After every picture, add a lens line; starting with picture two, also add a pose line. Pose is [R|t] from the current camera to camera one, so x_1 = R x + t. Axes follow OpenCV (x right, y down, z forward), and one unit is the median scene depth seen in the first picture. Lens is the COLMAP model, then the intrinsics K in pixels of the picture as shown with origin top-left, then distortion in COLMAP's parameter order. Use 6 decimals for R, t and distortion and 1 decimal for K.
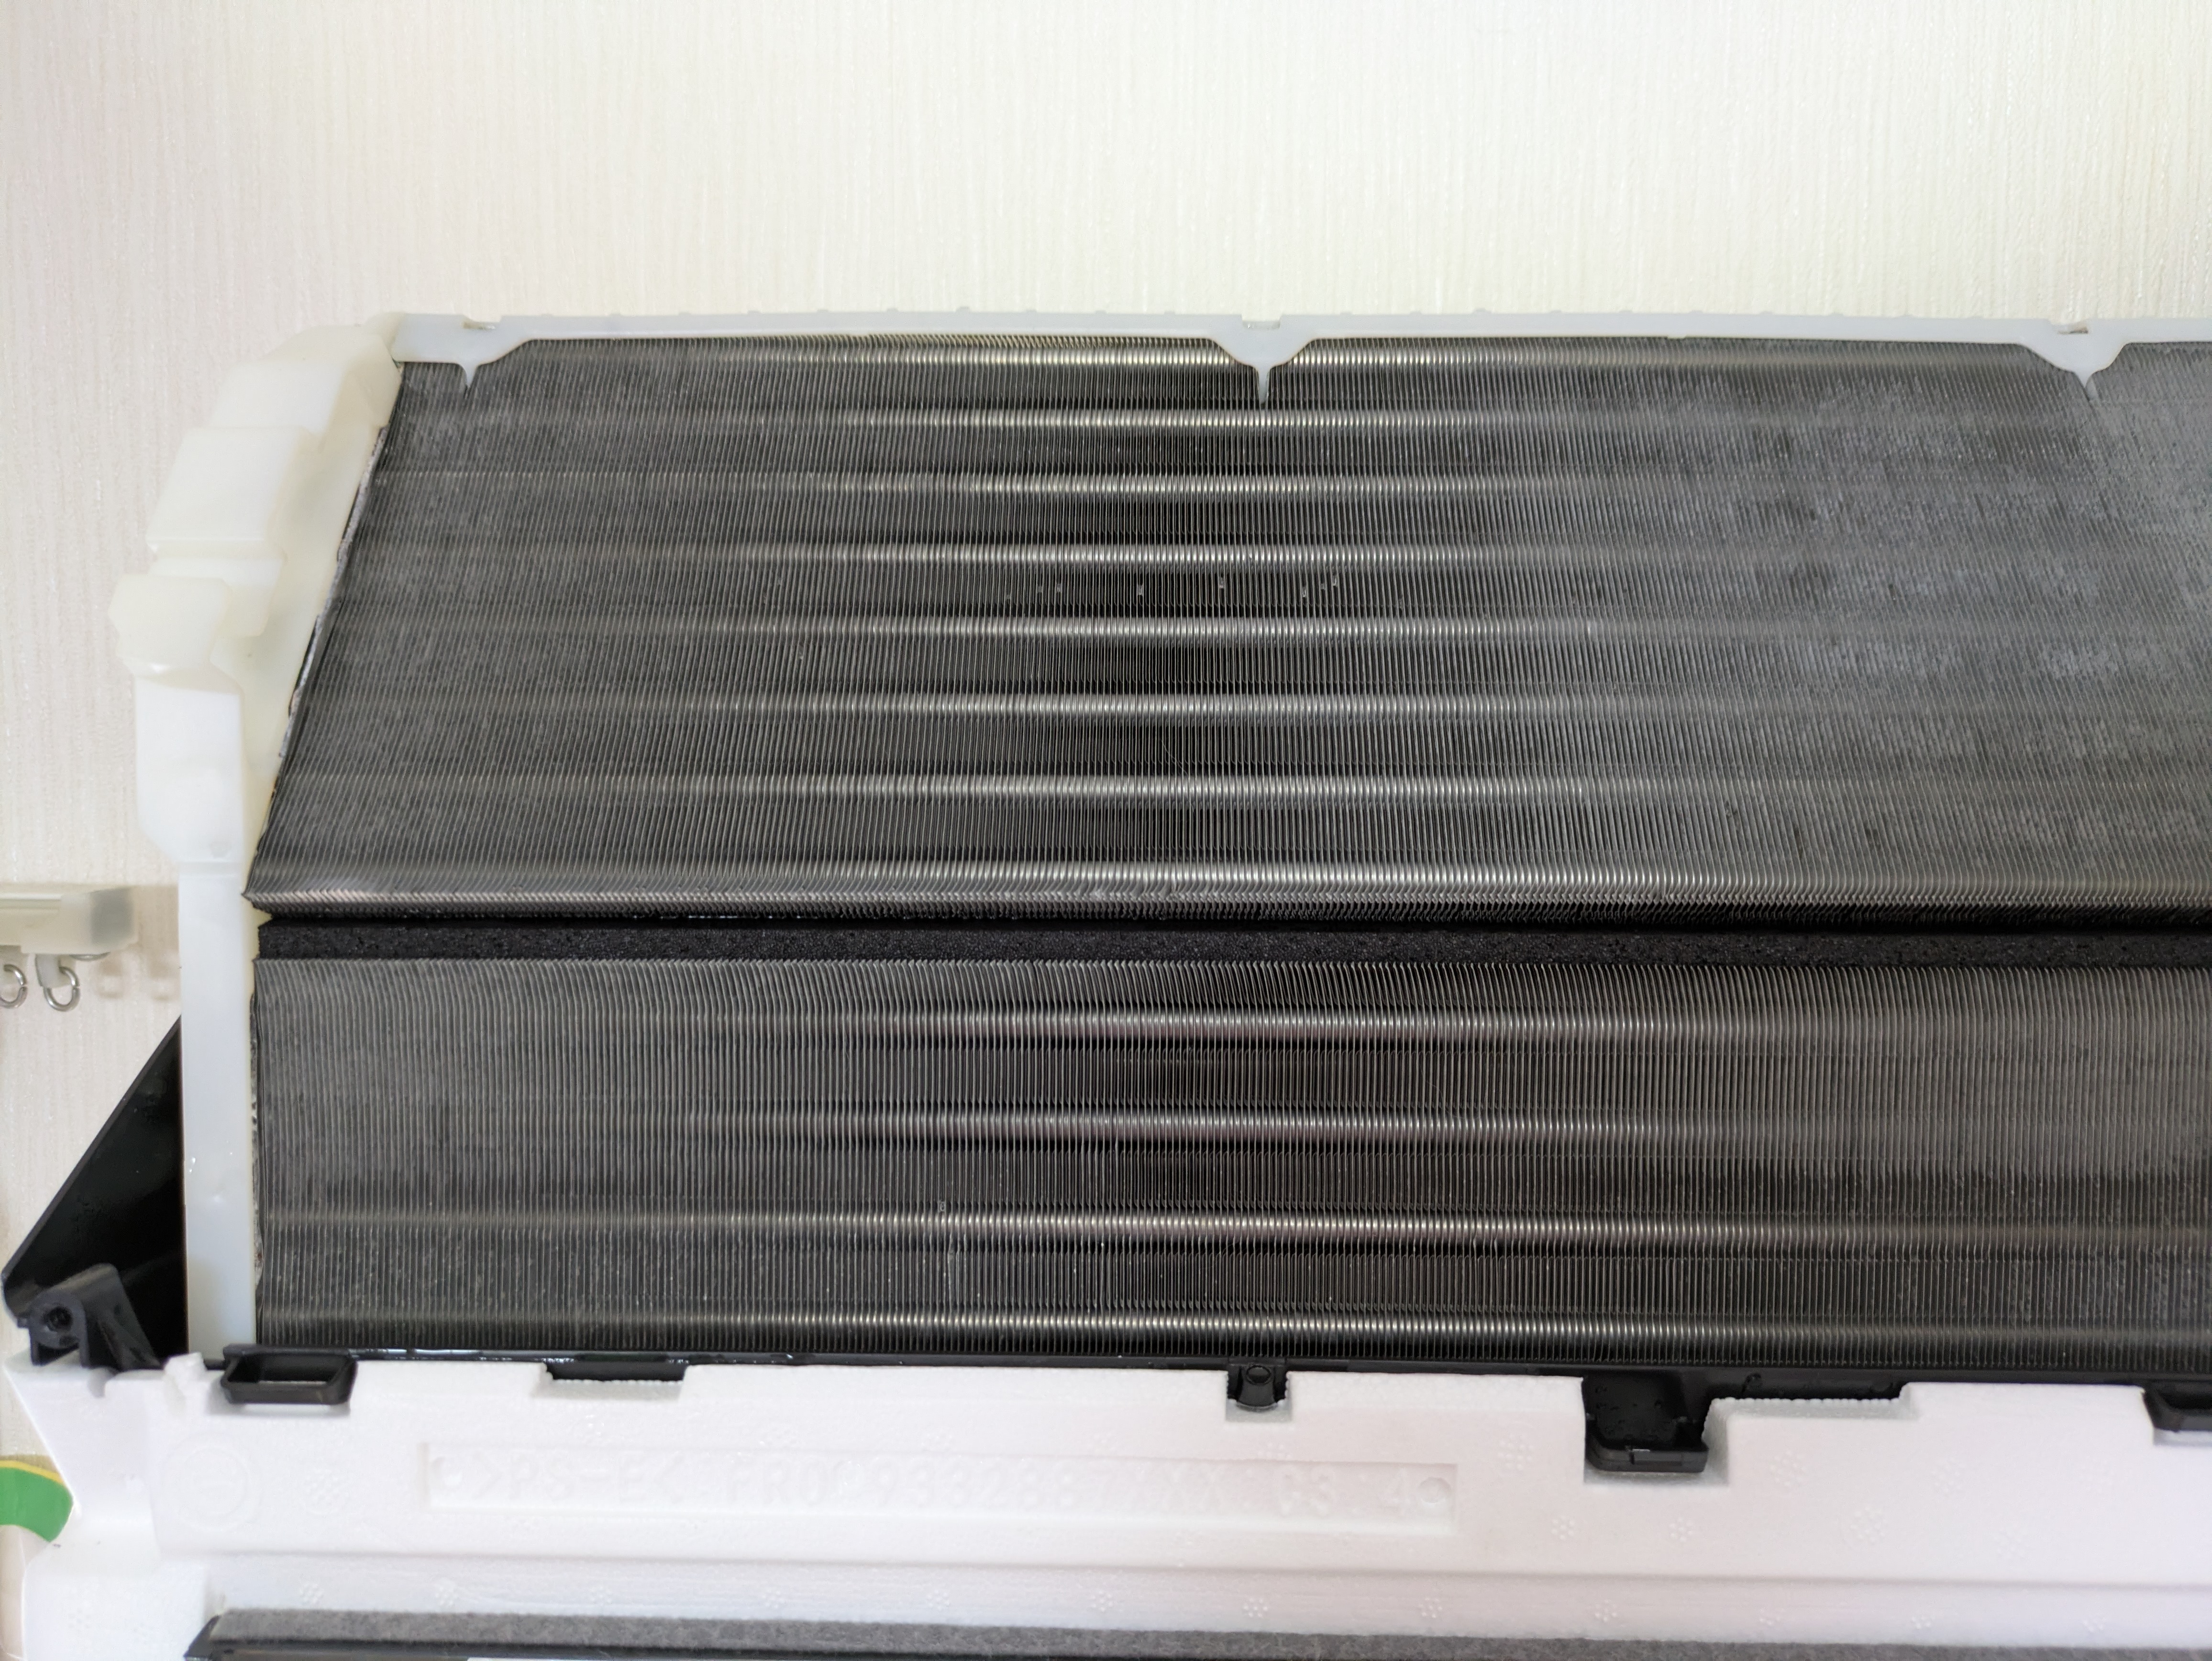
lens RADIAL K [[1549.0, 0, 1106.0], [0, 1549.0, 830.5], [0, 0, 1]] dist [0.004864, 0.006521]
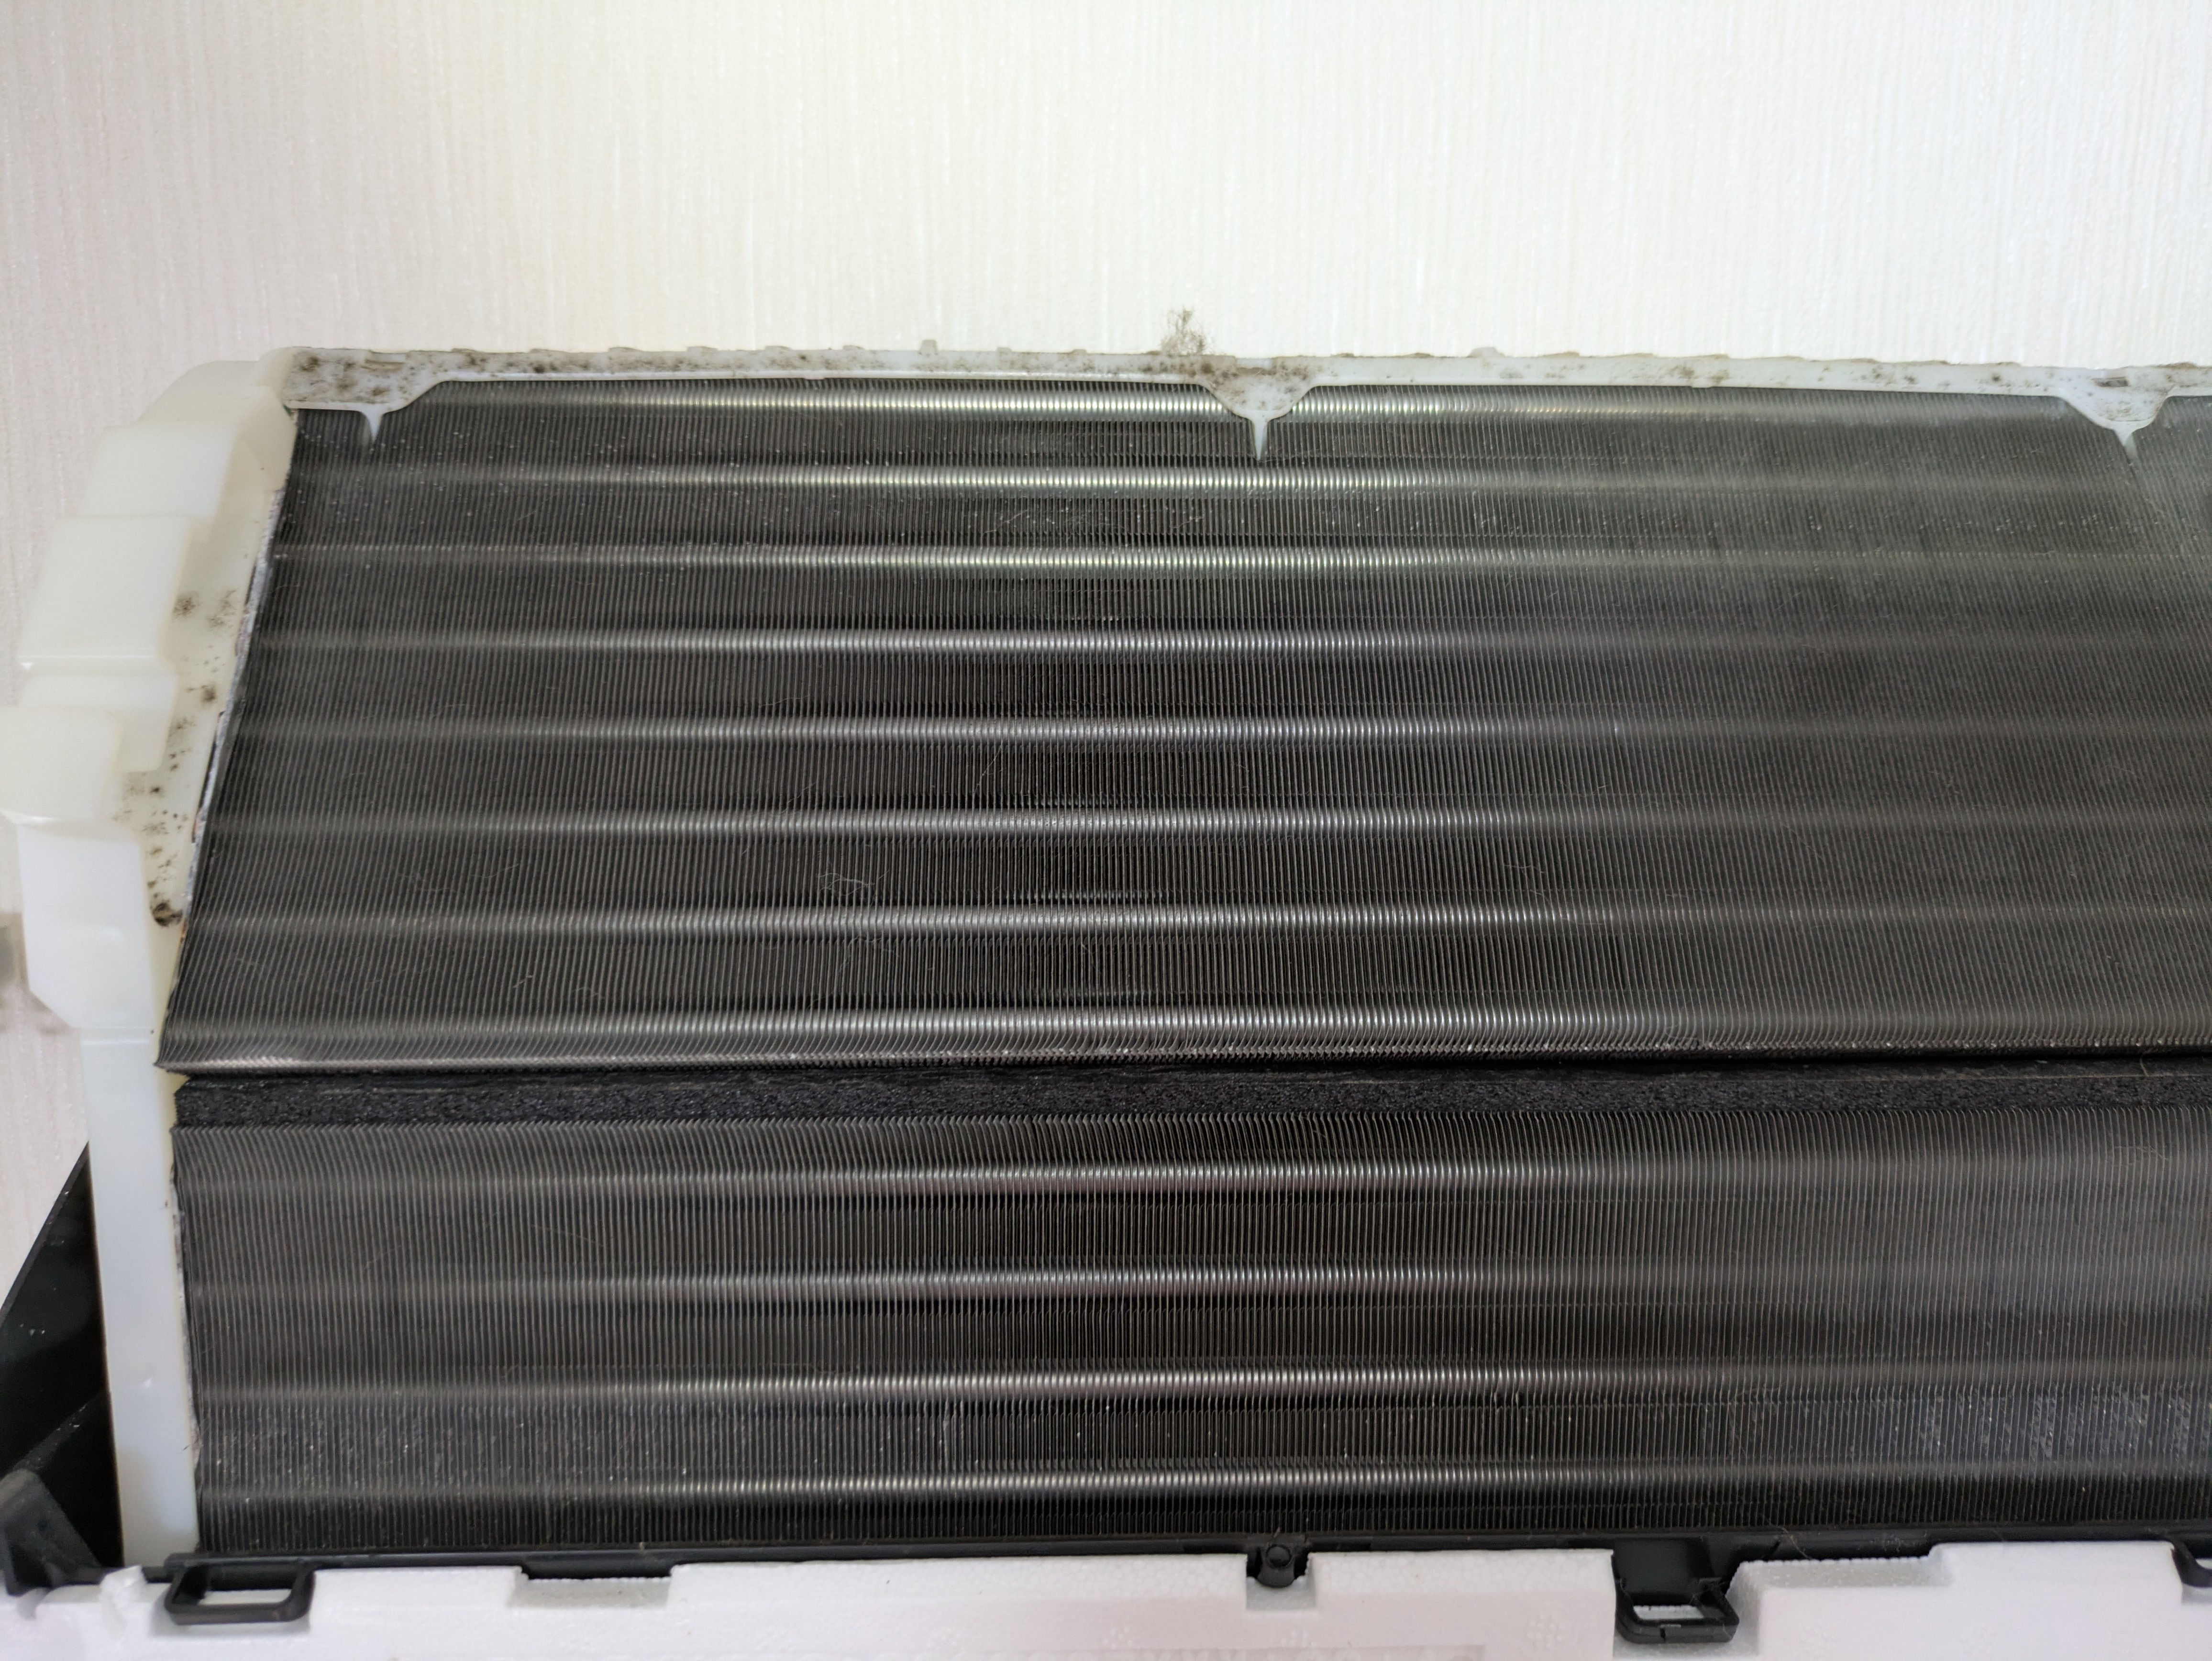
lens RADIAL K [[1592.1, 0, 1112.2], [0, 1592.1, 882.5], [0, 0, 1]] dist [-0.024514, 0.033500]
pose [[0.998669, -0.010973, 0.050395, -0.044852], [0.006603, 0.996268, 0.086061, -0.134988], [-0.051151, -0.085613, 0.995014, 0.062448]]
